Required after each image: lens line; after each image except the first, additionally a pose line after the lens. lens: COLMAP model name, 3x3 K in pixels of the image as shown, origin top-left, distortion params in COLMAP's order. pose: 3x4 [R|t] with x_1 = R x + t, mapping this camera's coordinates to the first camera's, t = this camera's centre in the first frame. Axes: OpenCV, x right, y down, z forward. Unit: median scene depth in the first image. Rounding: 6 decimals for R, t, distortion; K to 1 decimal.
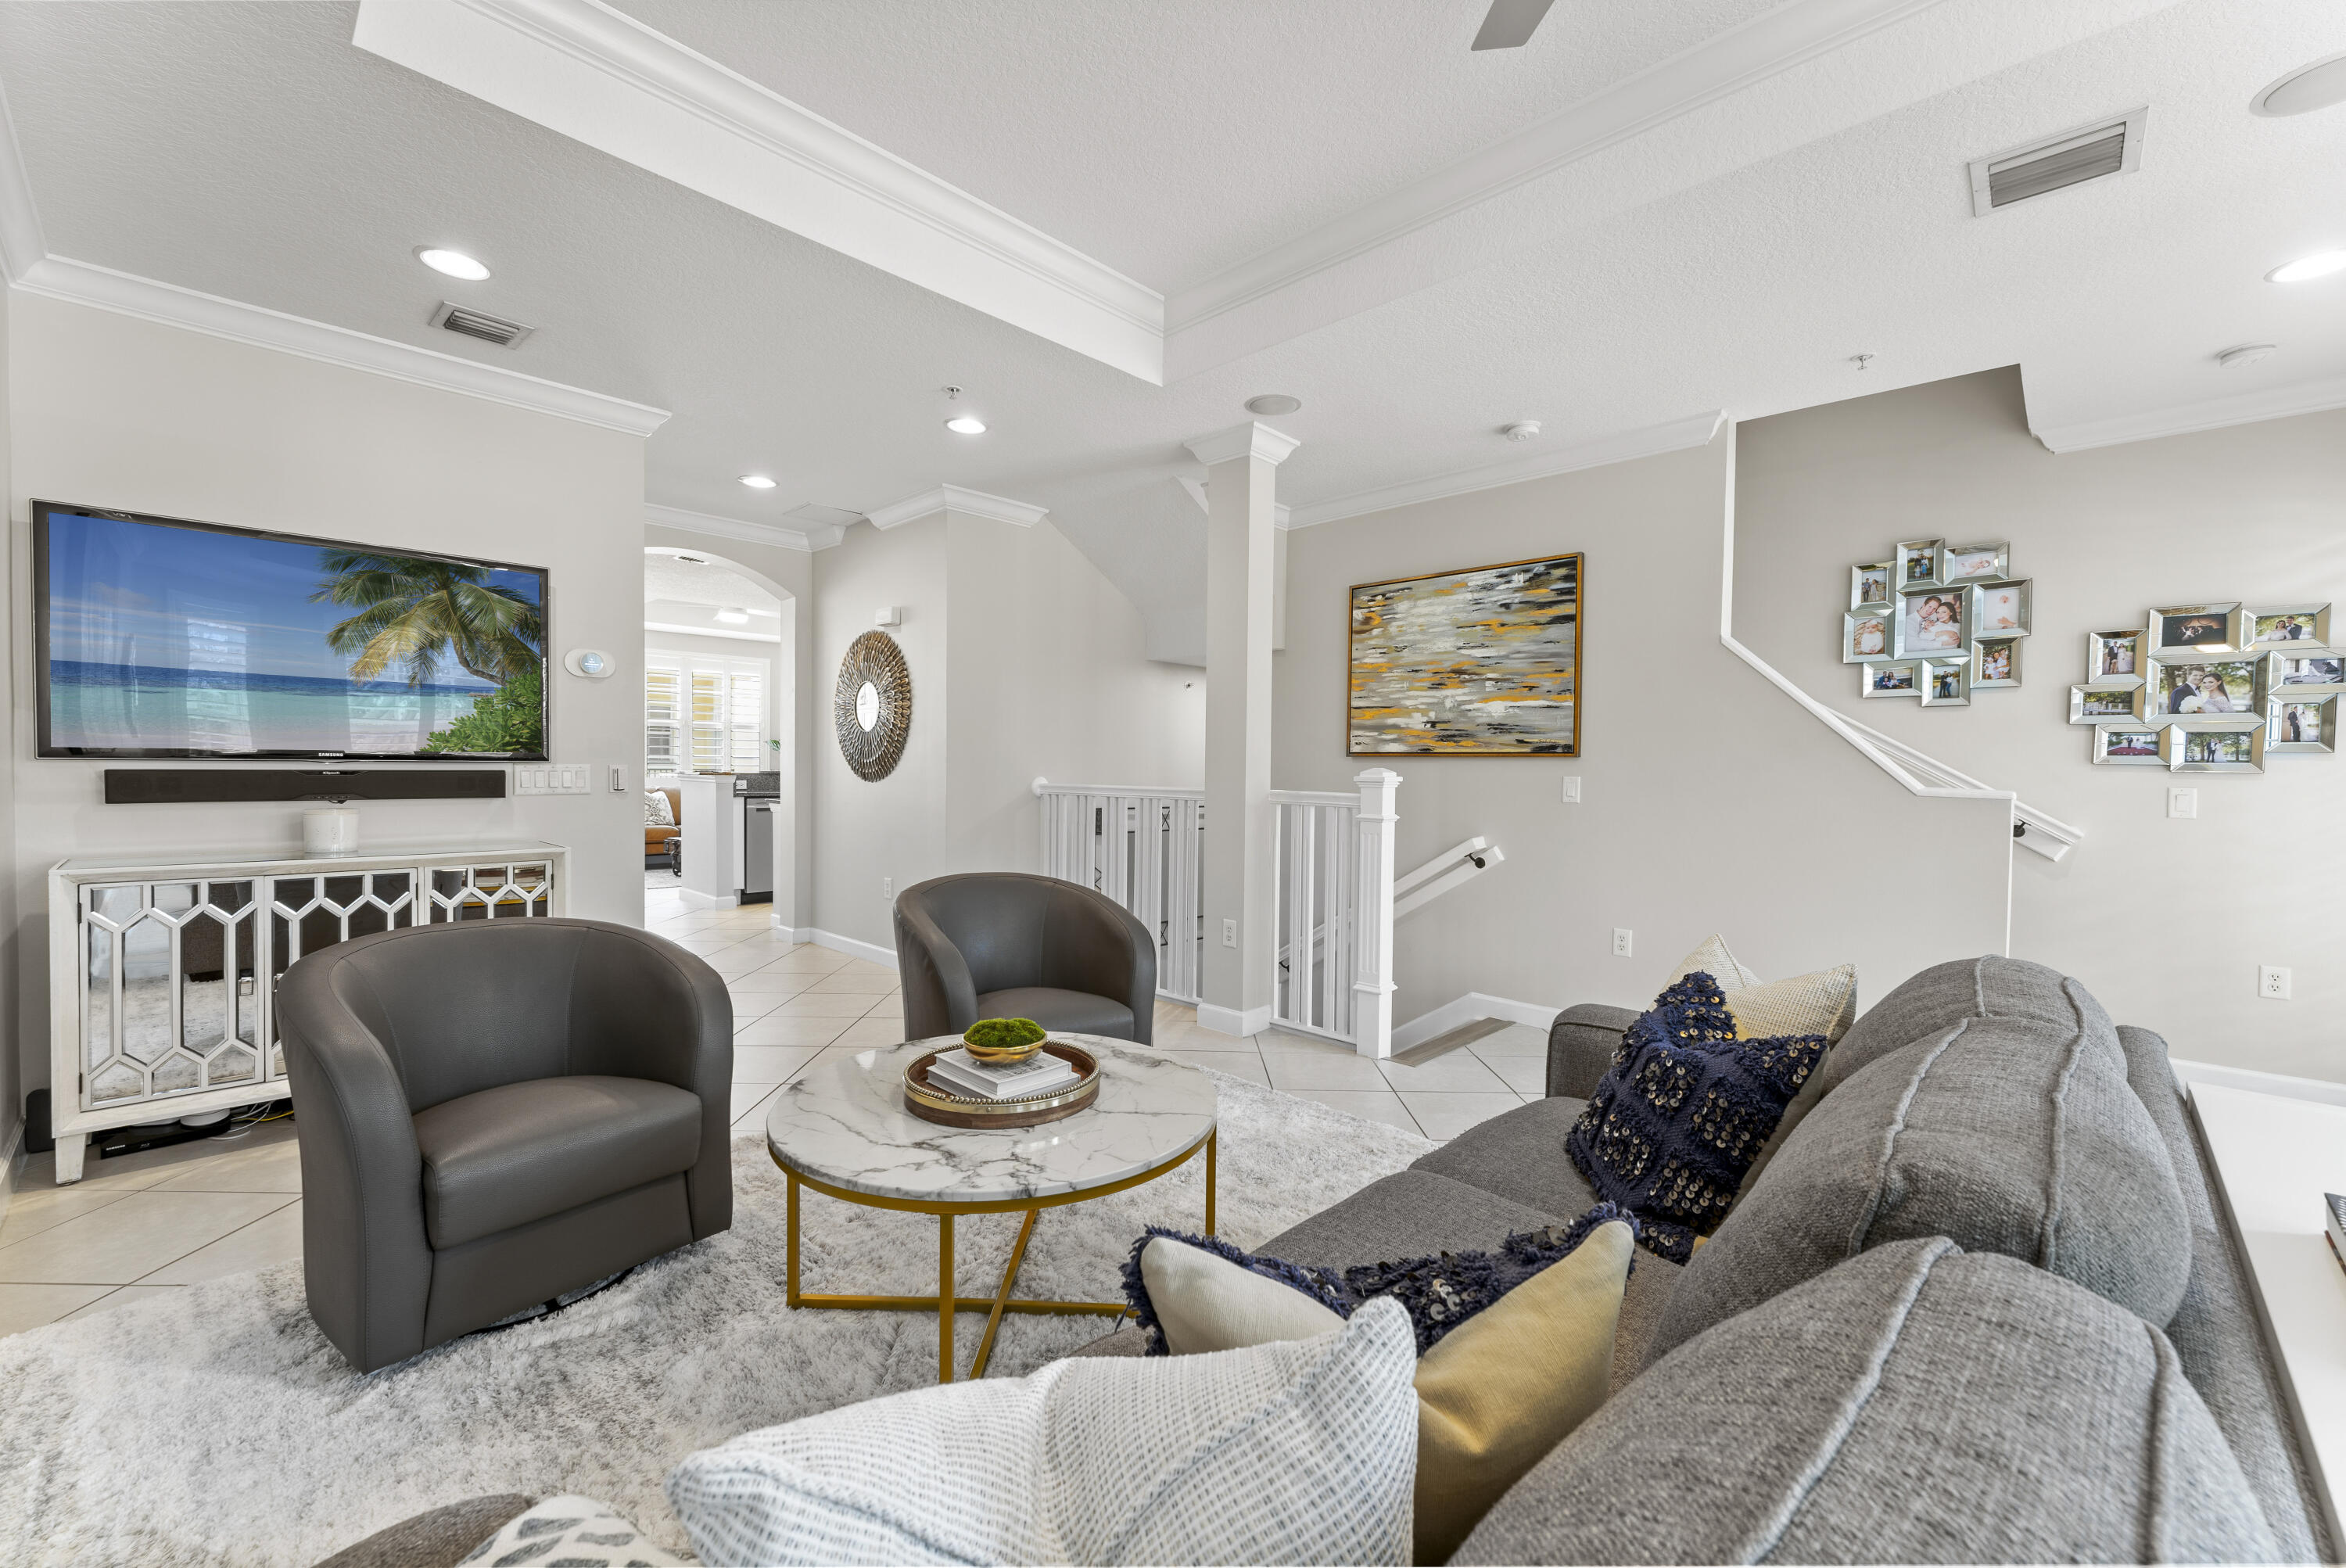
lens RADIAL K [[946.8, 0, 1171.7], [0, 946.8, 783.1], [0, 0, 1]] dist [0.012219, 0.002862]
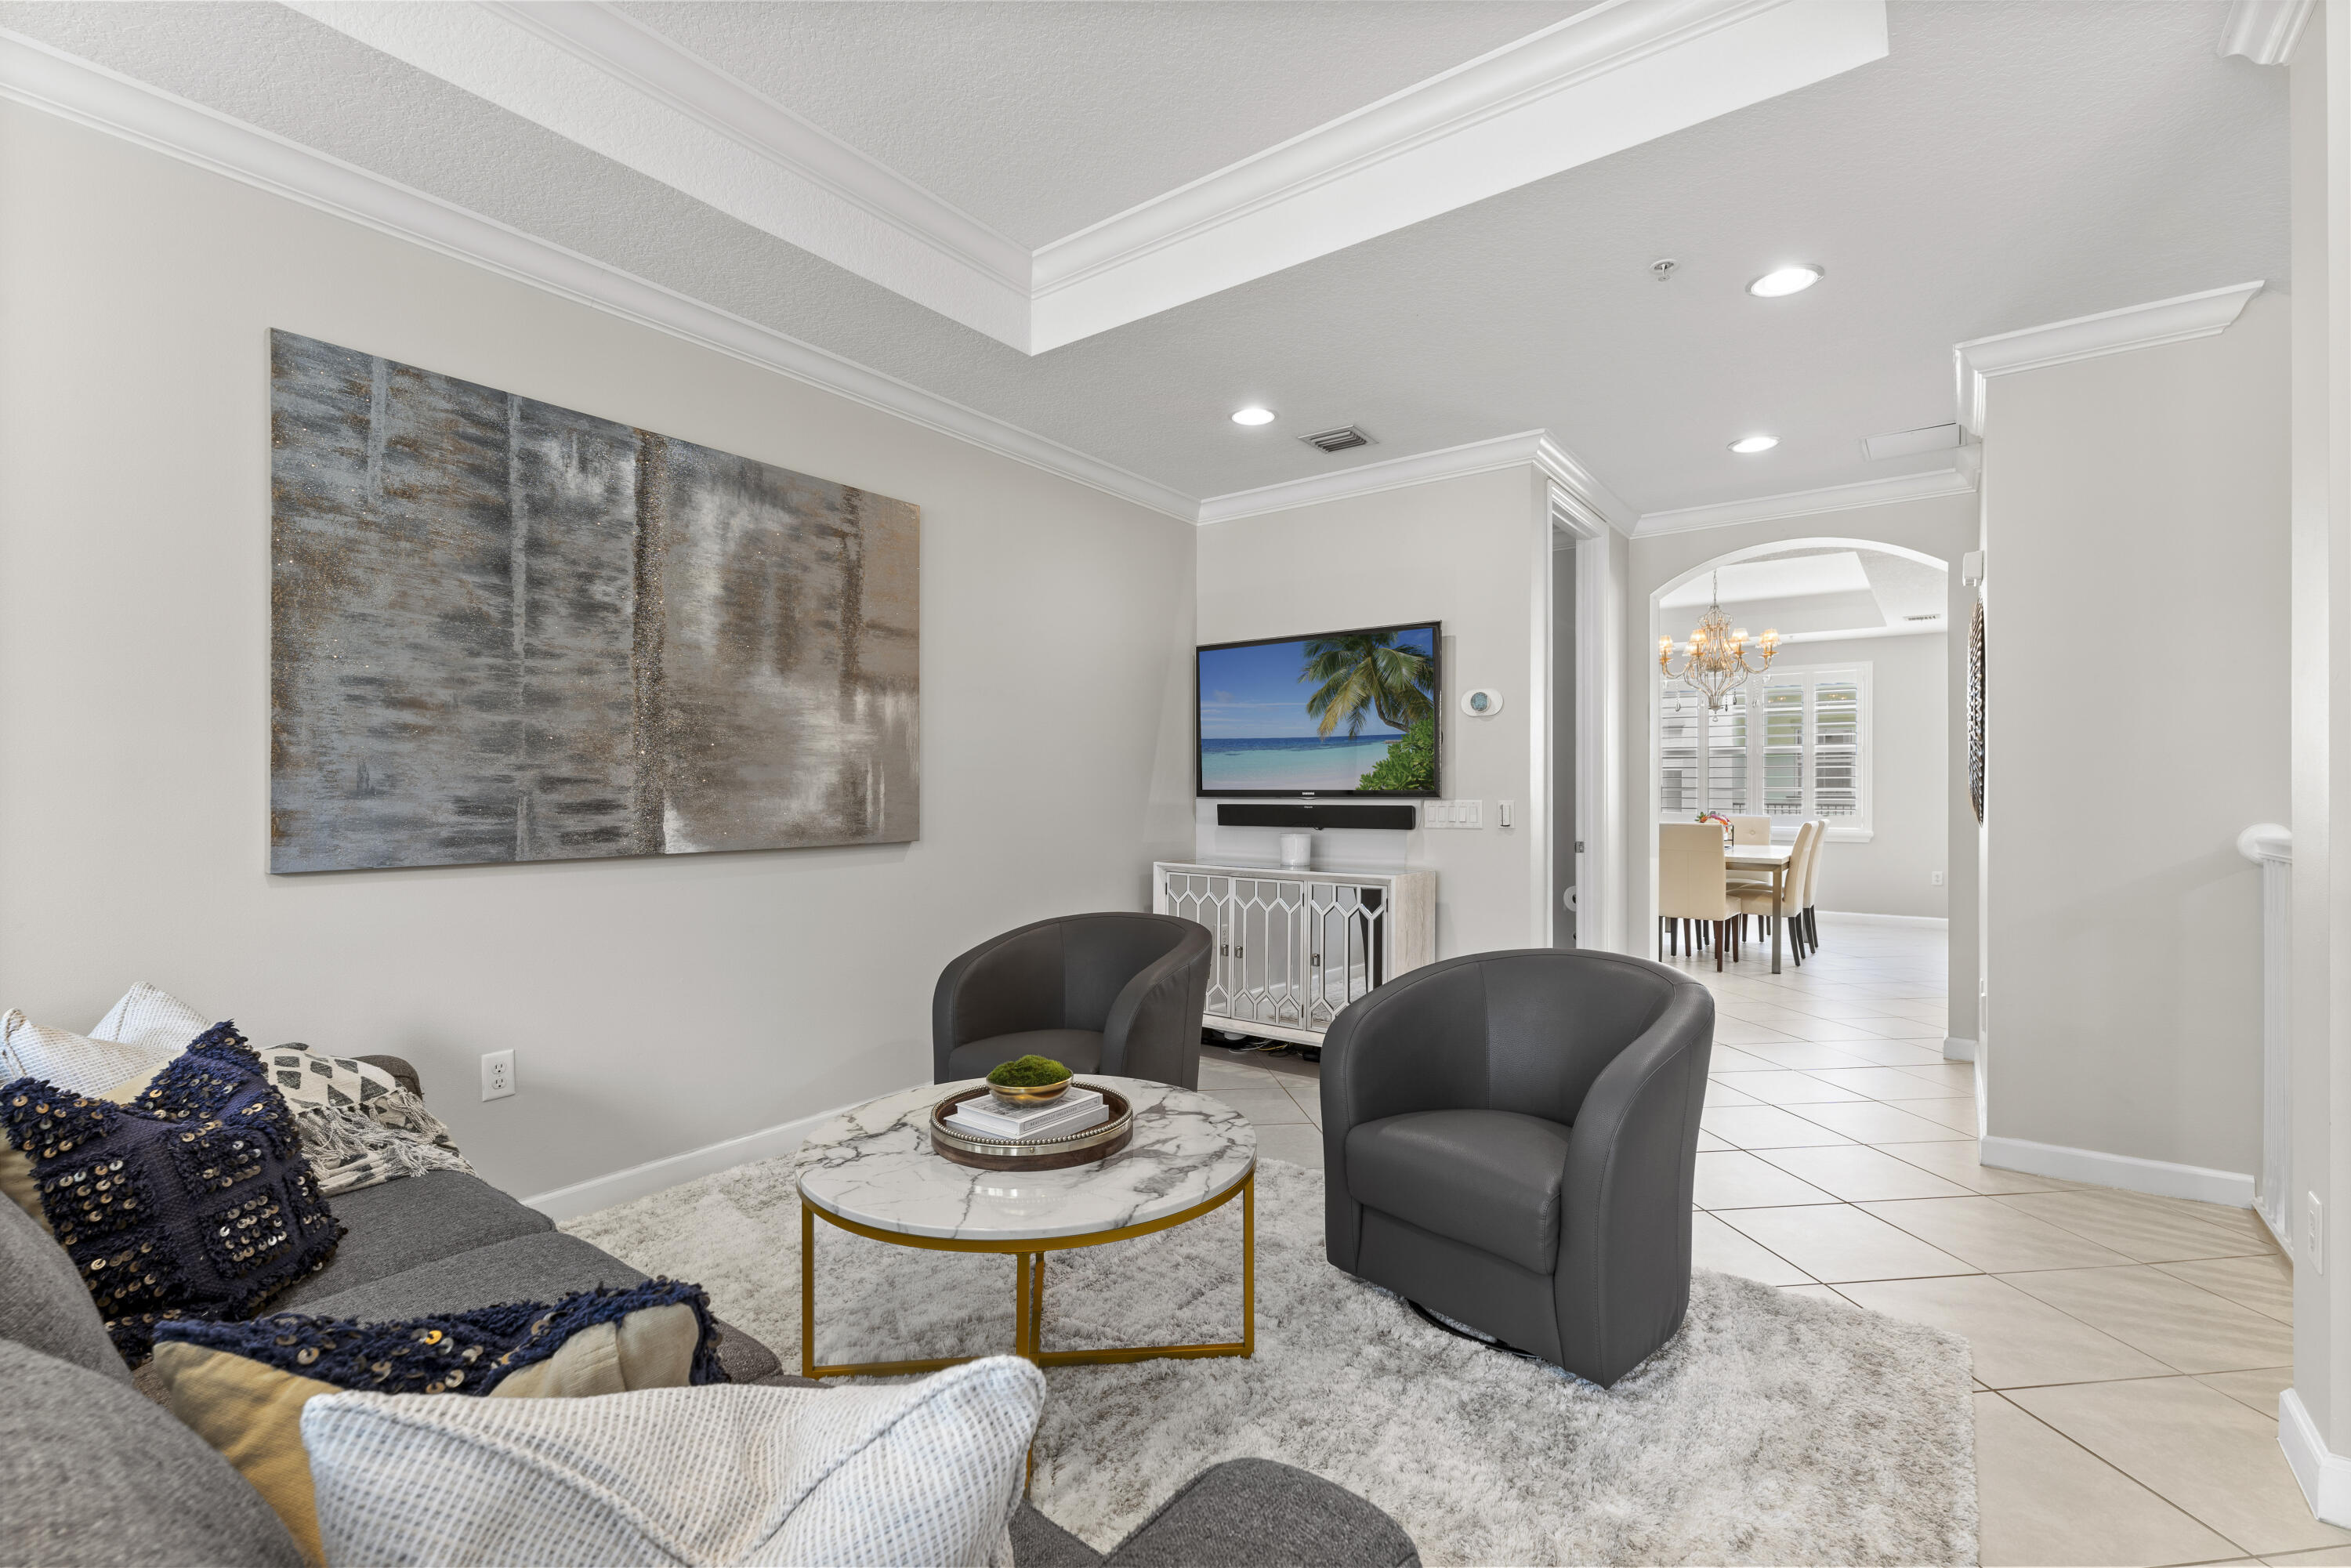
lens RADIAL K [[1053.5, 0, 1170.7], [0, 1053.5, 791.9], [0, 0, 1]] dist [0.000384, -0.000476]
pose [[0.116355, -0.012745, -0.993126, 0.427171], [-0.019911, 0.999687, -0.015162, -0.004276], [0.993008, 0.021539, 0.116065, 0.475939]]
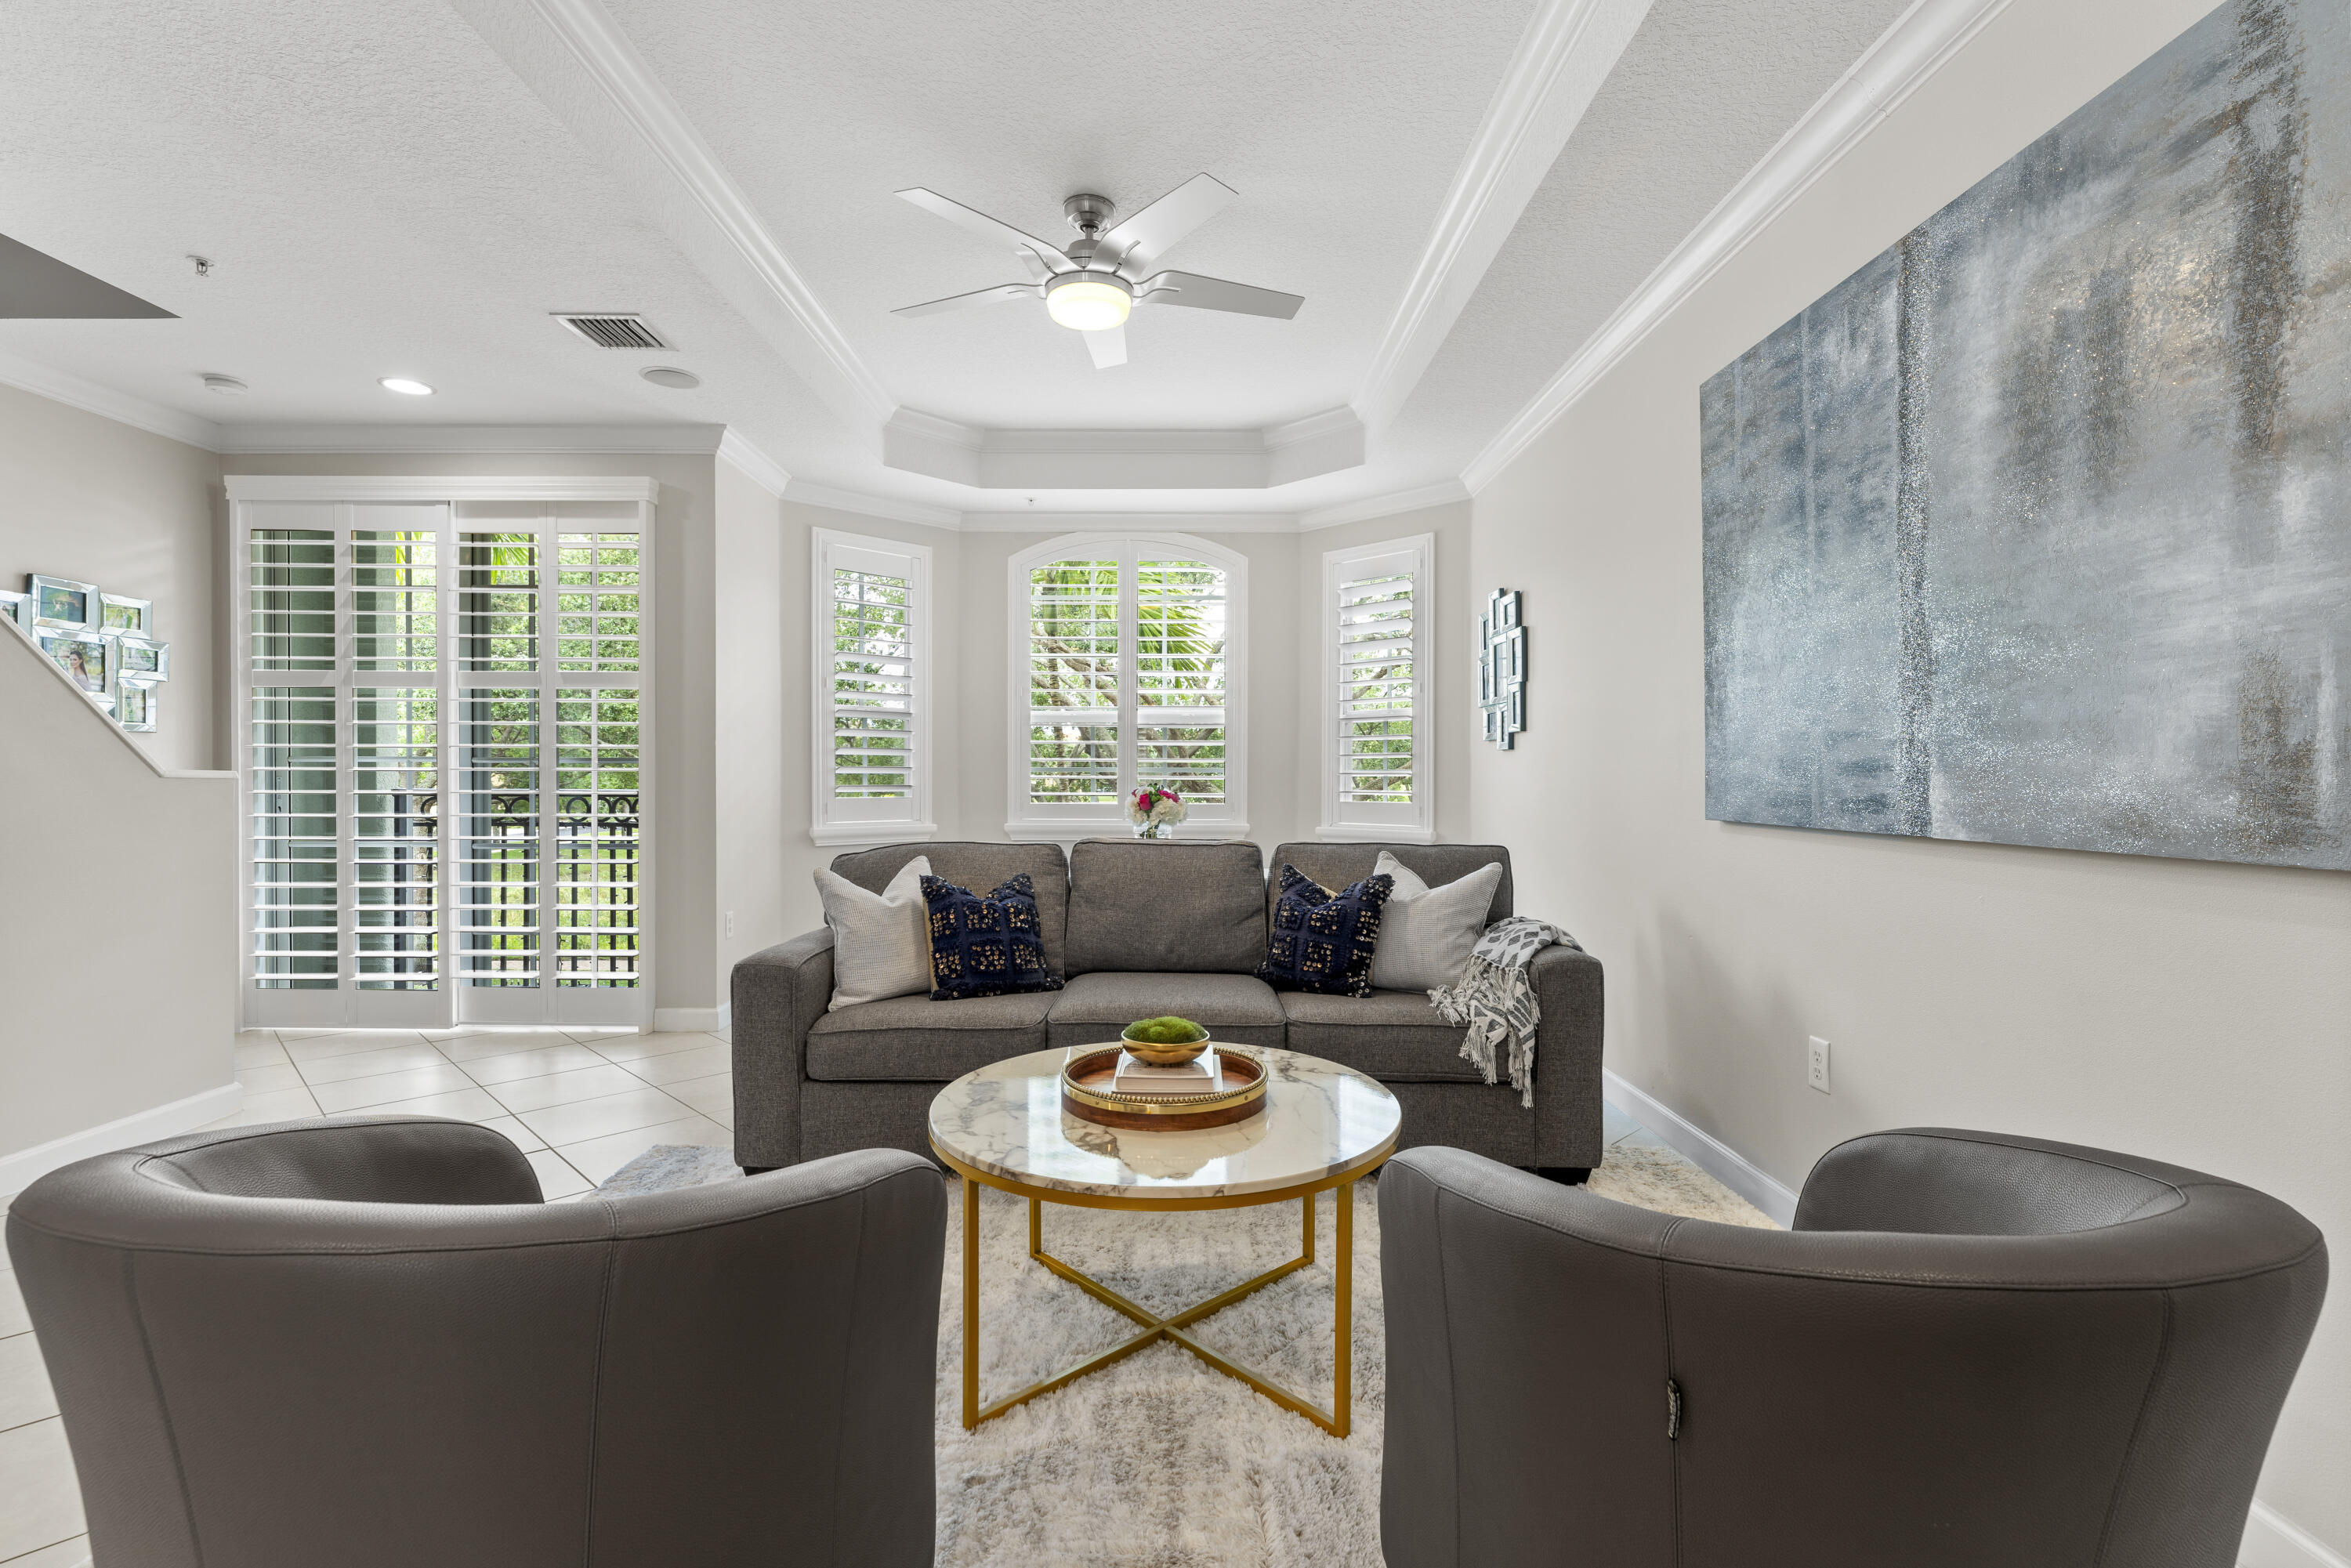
lens RADIAL K [[1053.5, 0, 1167.0], [0, 1053.5, 780.4], [0, 0, 1]] dist [0.000384, -0.000476]
pose [[-0.689357, -0.020231, 0.724139, -0.431928], [0.002140, 0.999549, 0.029963, -0.007834], [-0.724419, 0.022204, -0.689002, 0.803894]]
